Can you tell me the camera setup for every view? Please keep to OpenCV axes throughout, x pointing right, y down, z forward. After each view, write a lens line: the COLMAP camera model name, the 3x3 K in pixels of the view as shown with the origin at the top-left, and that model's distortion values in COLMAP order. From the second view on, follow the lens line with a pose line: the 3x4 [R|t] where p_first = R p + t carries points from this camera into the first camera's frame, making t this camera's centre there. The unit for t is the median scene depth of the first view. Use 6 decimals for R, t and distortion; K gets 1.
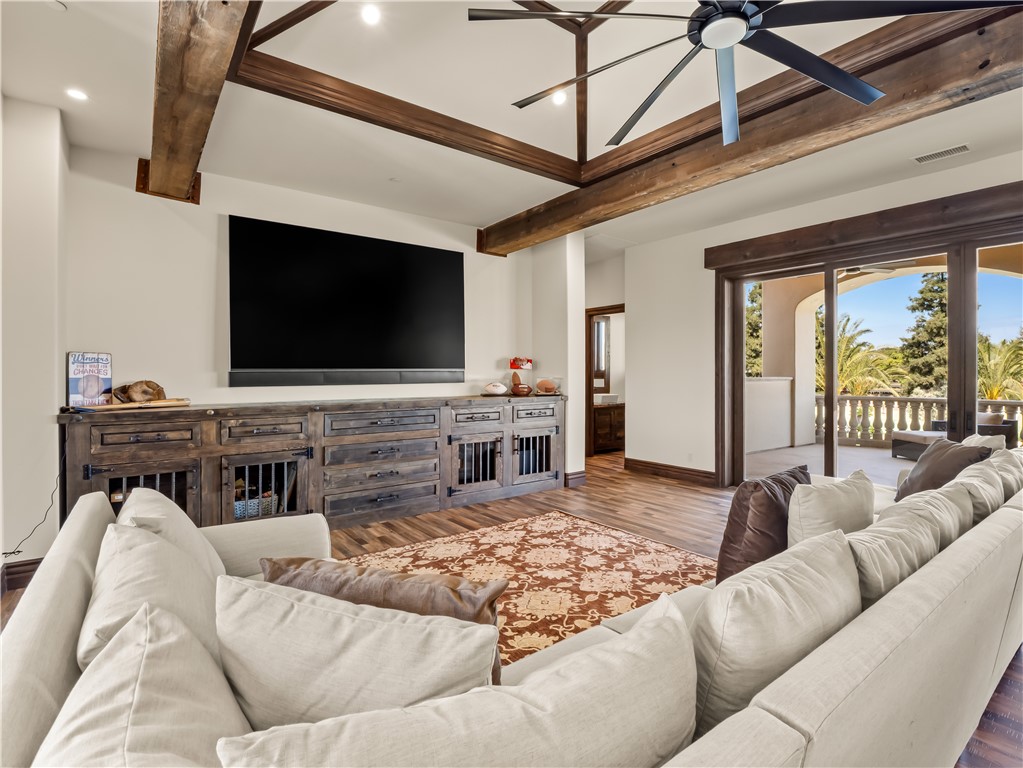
lens RADIAL K [[493.6, 0, 511.5], [0, 493.6, 384.0], [0, 0, 1]] dist [-0.001096, -0.000168]
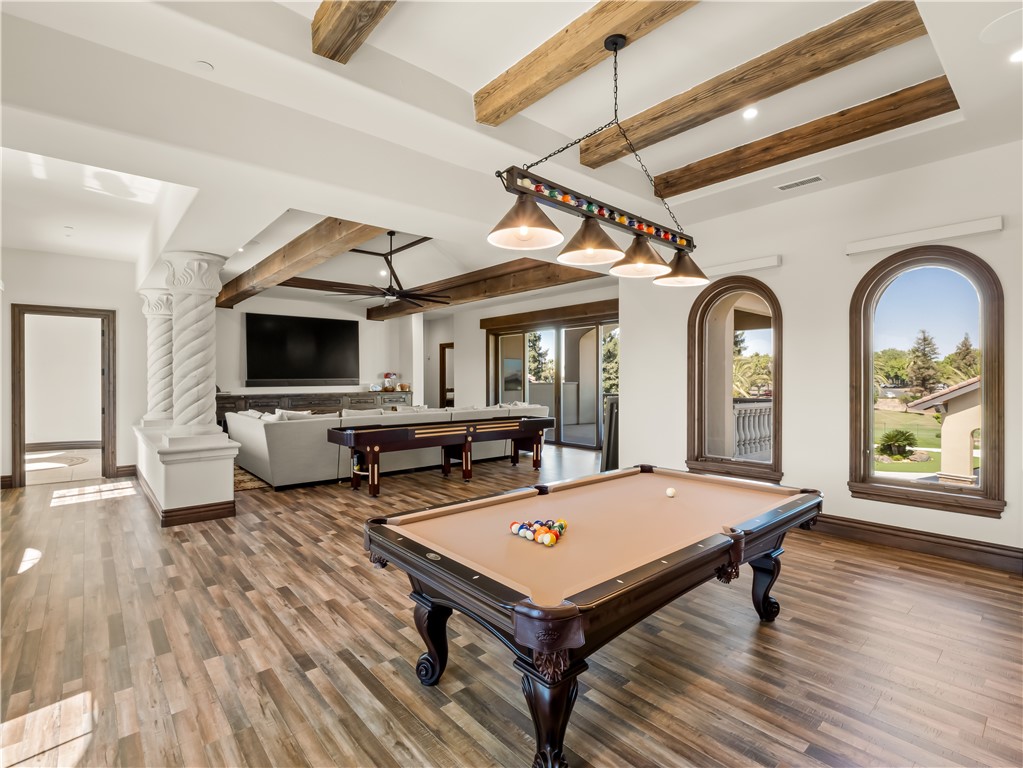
lens RADIAL K [[493.6, 0, 511.5], [0, 493.6, 384.0], [0, 0, 1]] dist [-0.001096, -0.000168]
pose [[0.997177, -0.000665, 0.075079, 0.331702], [0.001378, 0.999954, -0.009451, 0.010248], [-0.075069, 0.009528, 0.997133, -0.936349]]
